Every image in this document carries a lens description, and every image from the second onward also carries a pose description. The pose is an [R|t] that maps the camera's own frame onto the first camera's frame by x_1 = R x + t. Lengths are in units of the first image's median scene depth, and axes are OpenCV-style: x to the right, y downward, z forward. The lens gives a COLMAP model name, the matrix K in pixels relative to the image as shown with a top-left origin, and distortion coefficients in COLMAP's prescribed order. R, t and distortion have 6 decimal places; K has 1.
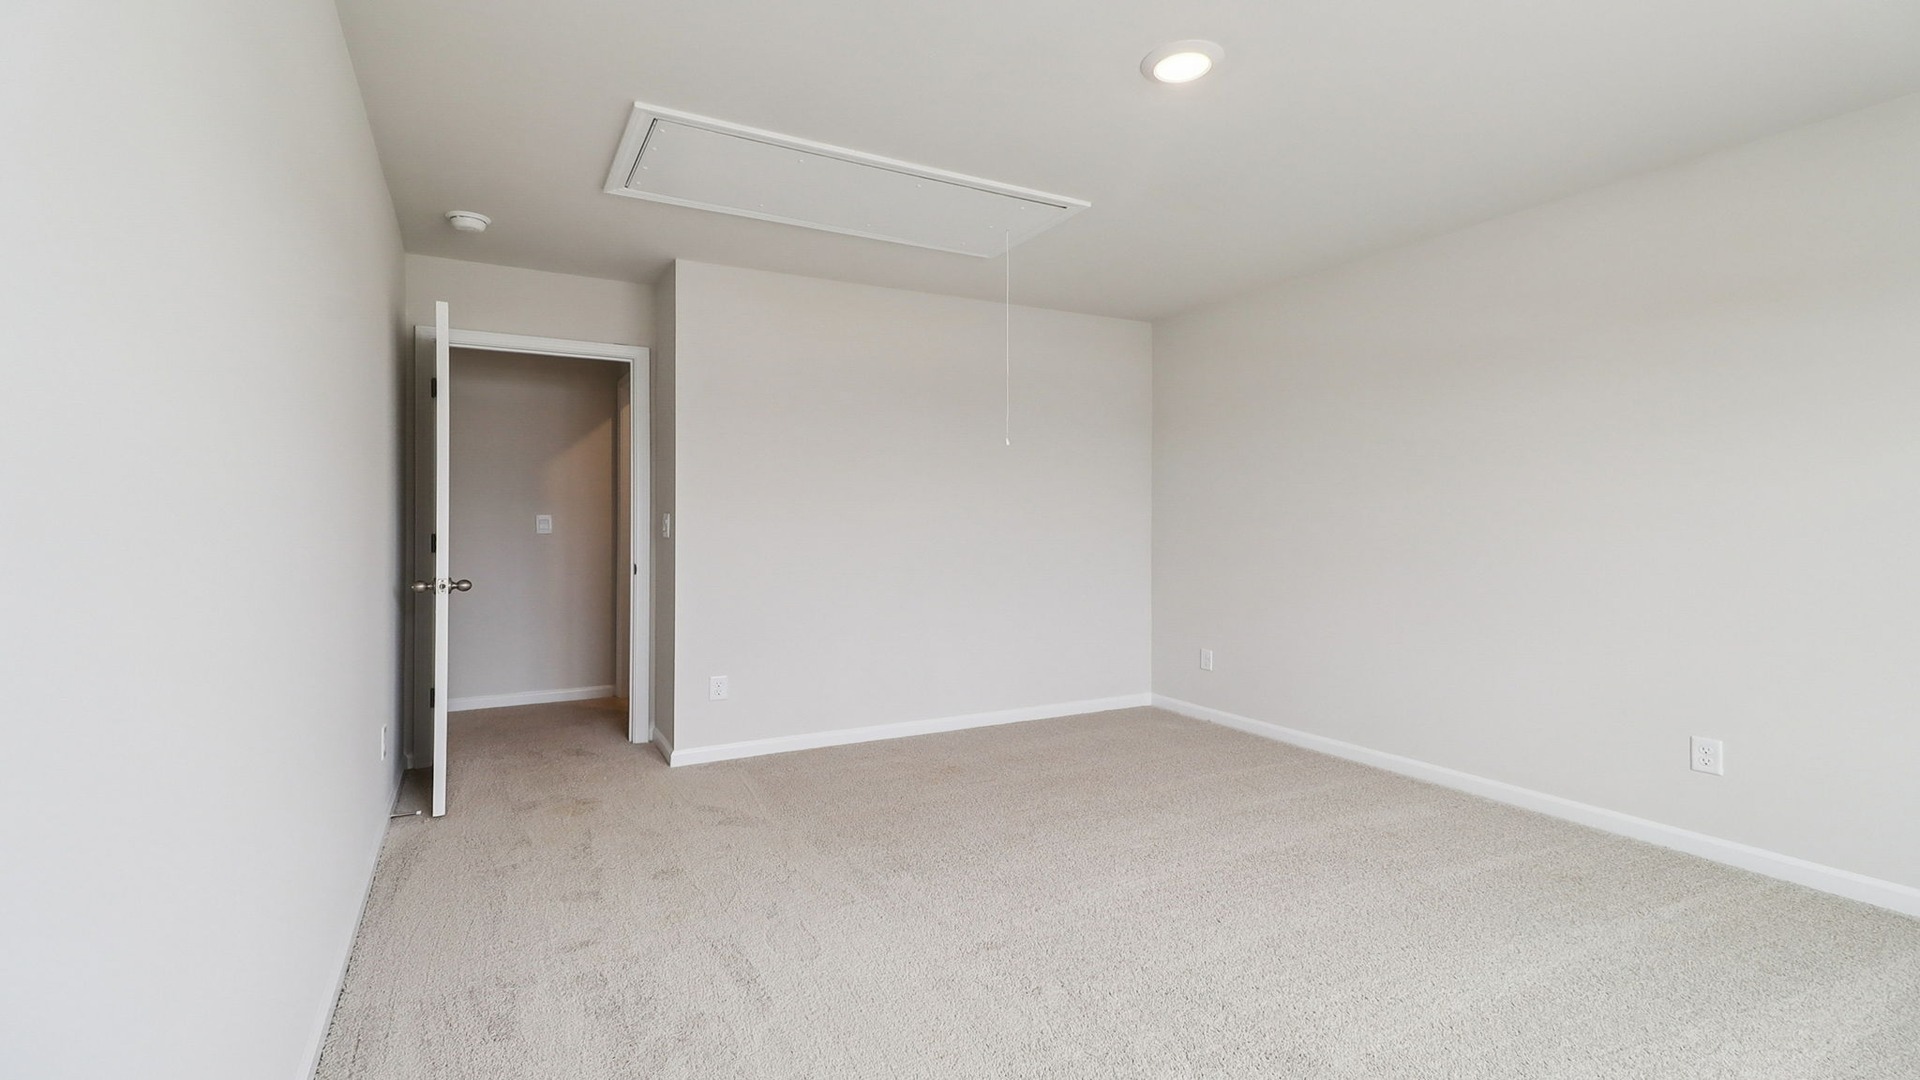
lens RADIAL K [[885.7, 0, 951.9], [0, 885.7, 531.3], [0, 0, 1]] dist [0.021412, -0.009711]
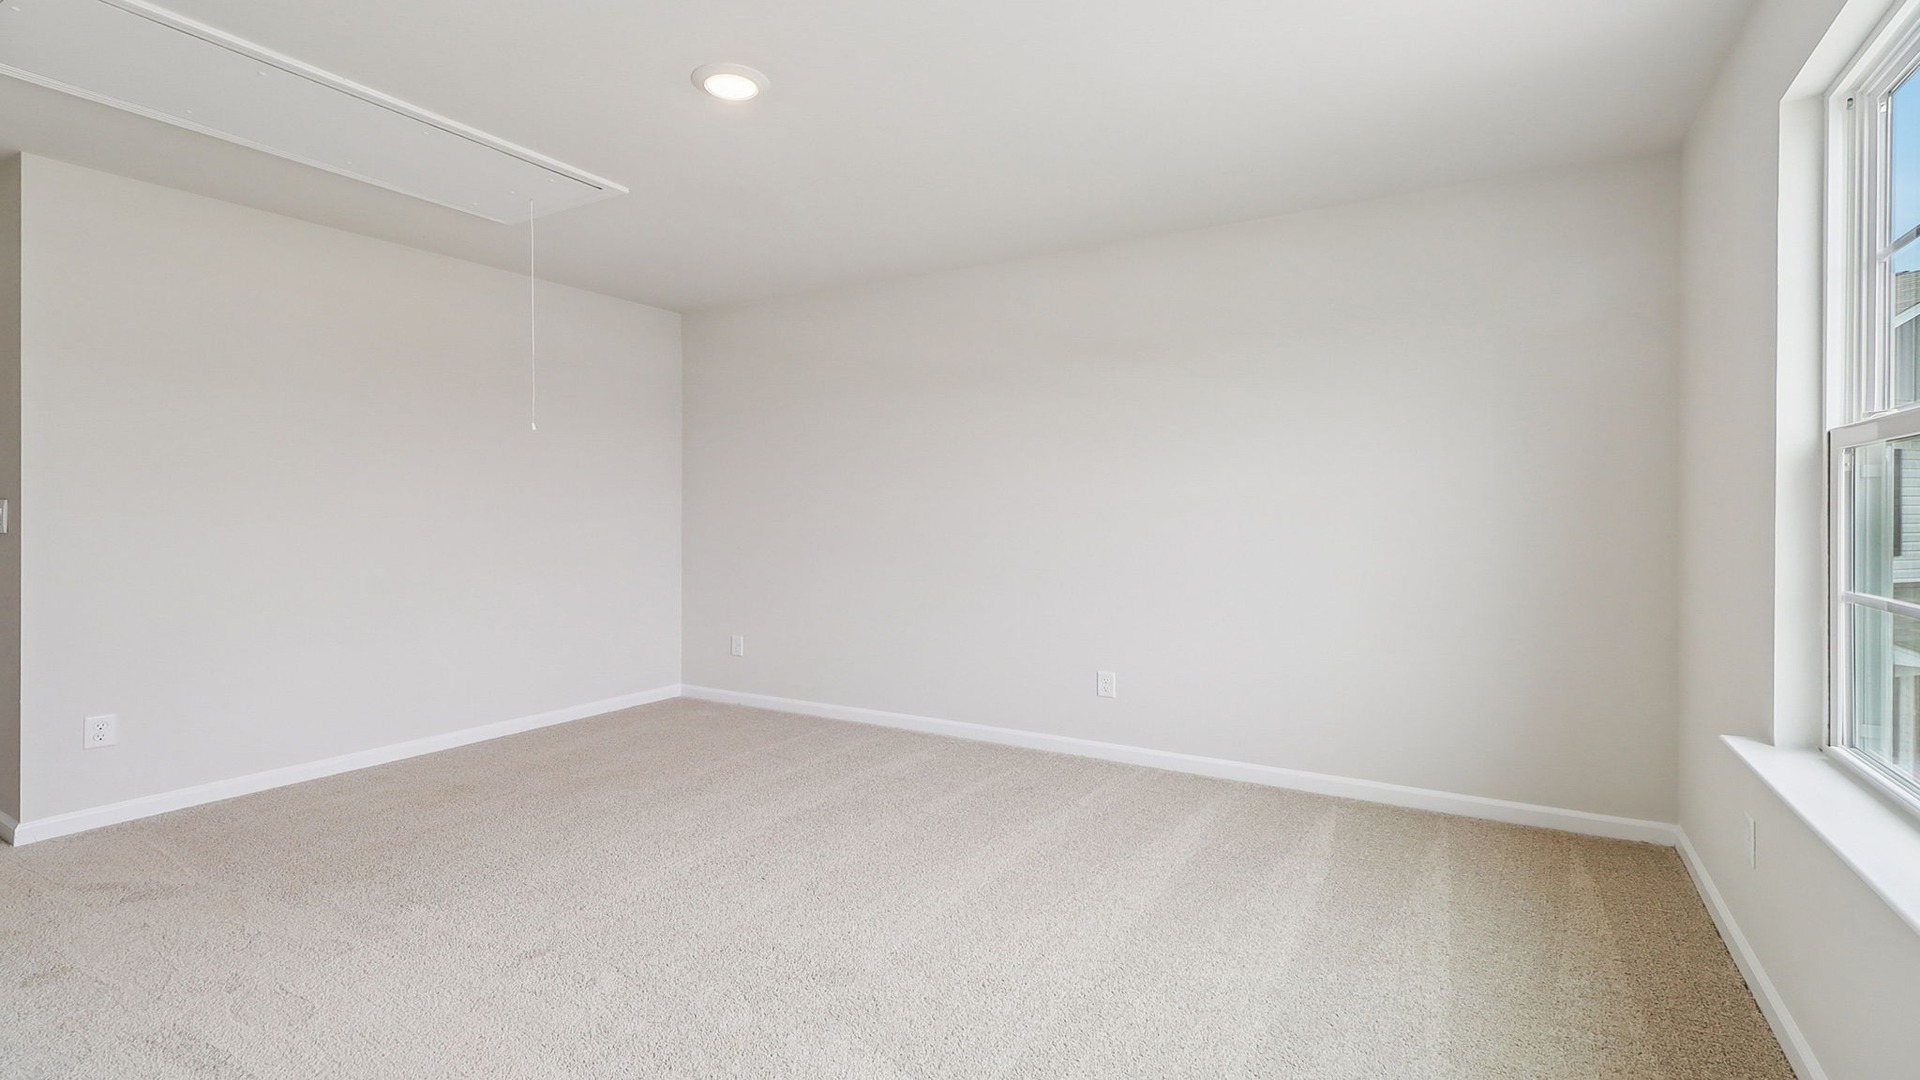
lens RADIAL K [[885.7, 0, 958.1], [0, 885.7, 532.0], [0, 0, 1]] dist [0.021412, -0.009711]
pose [[0.858625, -0.008494, 0.512535, -0.044800], [0.003815, 0.999941, 0.010180, 0.003916], [-0.512591, -0.006785, 0.858606, -0.046735]]
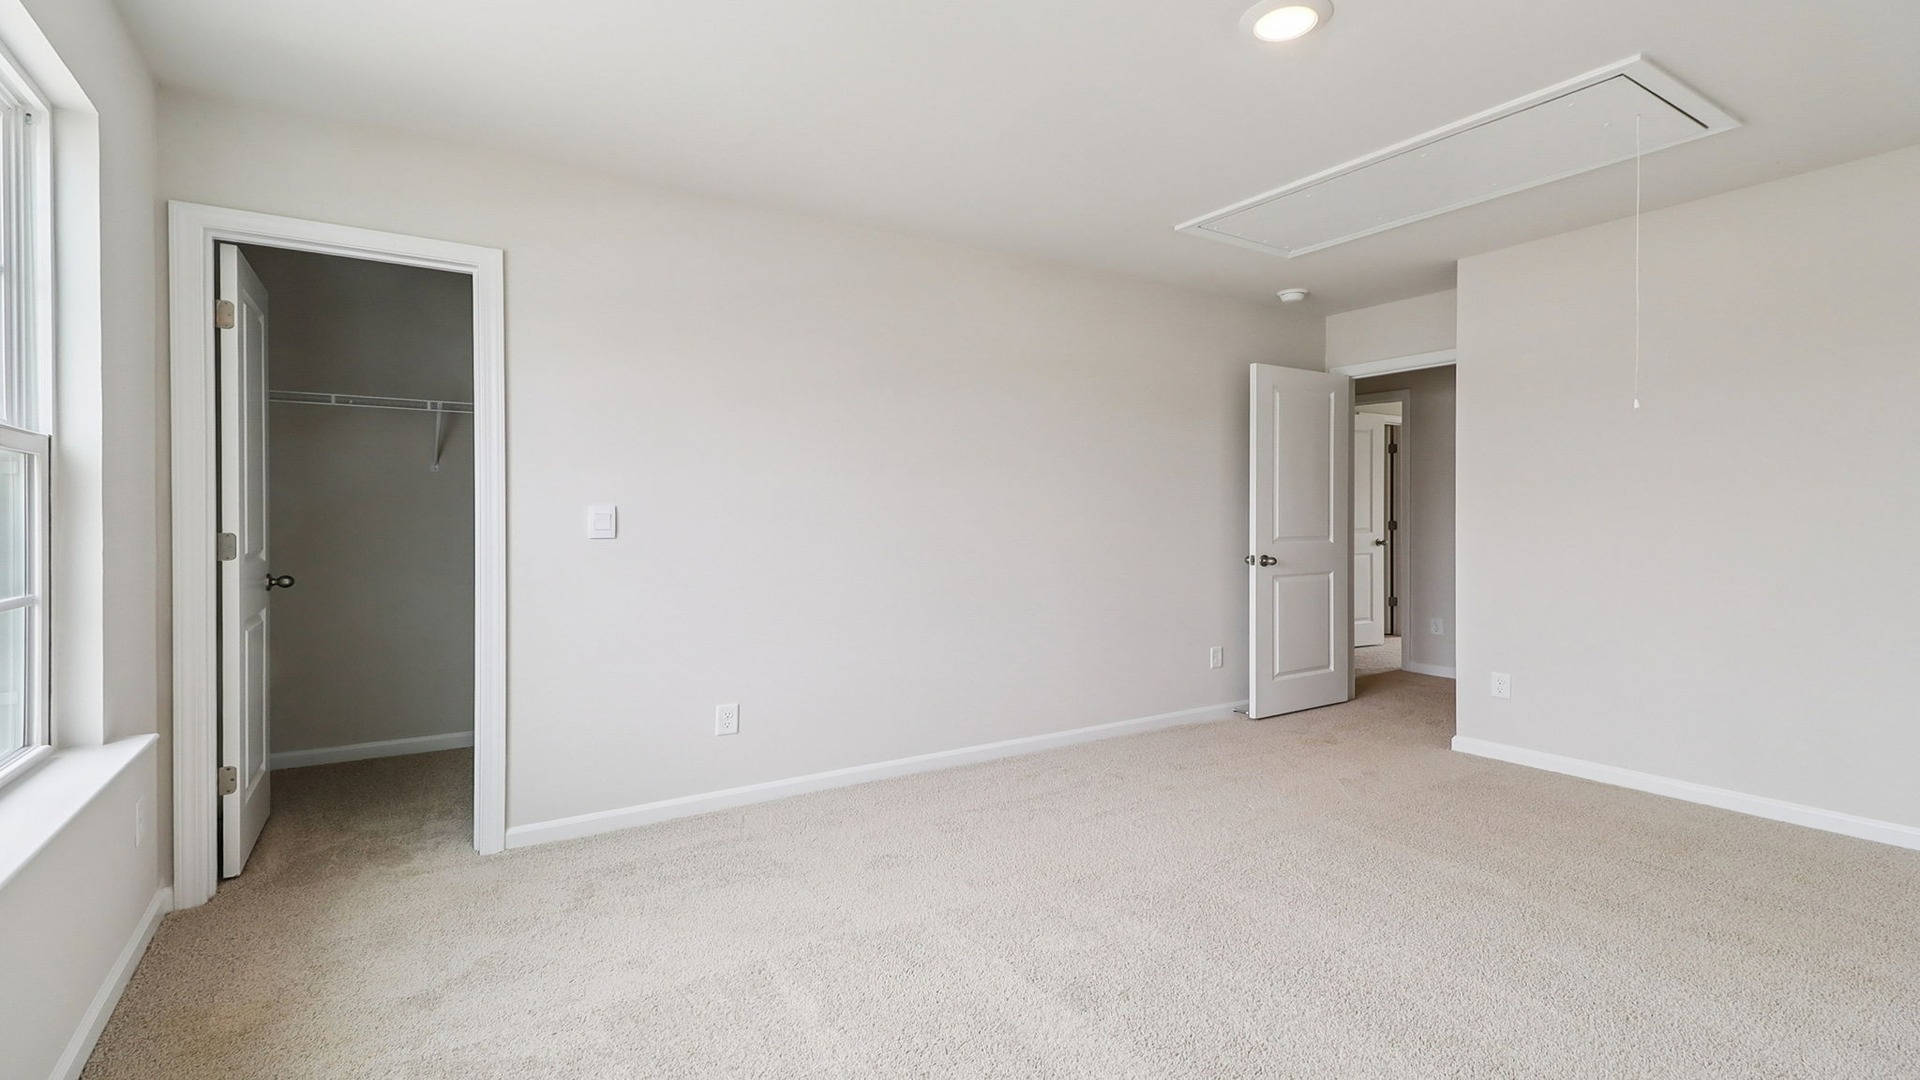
lens RADIAL K [[885.7, 0, 956.2], [0, 885.7, 522.4], [0, 0, 1]] dist [0.021412, -0.009711]
pose [[0.077819, 0.003412, -0.996962, 1.147192], [-0.005046, 0.999983, 0.003029, -0.002806], [0.996955, 0.004795, 0.077835, 0.574235]]
